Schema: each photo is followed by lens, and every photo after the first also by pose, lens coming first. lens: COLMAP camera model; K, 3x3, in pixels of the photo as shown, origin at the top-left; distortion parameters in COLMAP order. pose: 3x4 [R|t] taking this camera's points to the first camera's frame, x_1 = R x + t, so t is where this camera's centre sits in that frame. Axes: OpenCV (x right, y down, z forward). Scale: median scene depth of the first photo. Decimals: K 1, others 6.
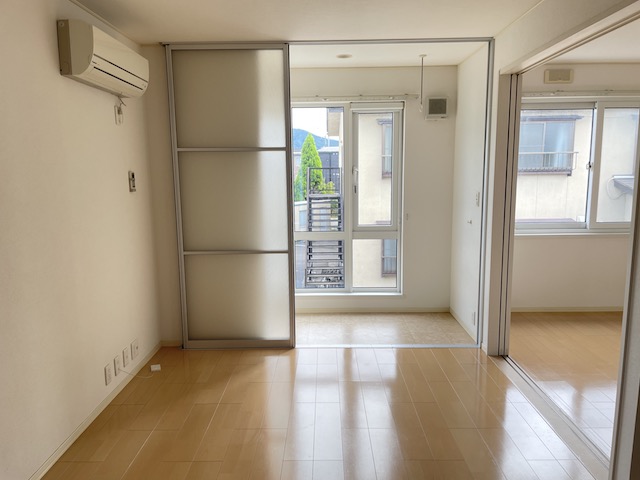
lens RADIAL K [[493.7, 0, 320.1], [0, 493.7, 245.7], [0, 0, 1]] dist [0.058226, -0.001680]
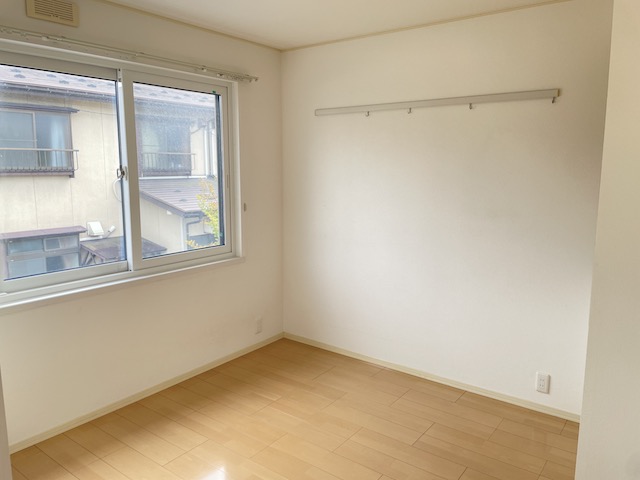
lens RADIAL K [[481.0, 0, 320.1], [0, 481.0, 230.8], [0, 0, 1]] dist [0.078008, -0.100169]
pose [[0.592070, -0.096054, 0.800142, 0.069693], [0.113438, 0.992919, 0.035258, -0.029058], [-0.797863, 0.069892, 0.598774, 0.163147]]
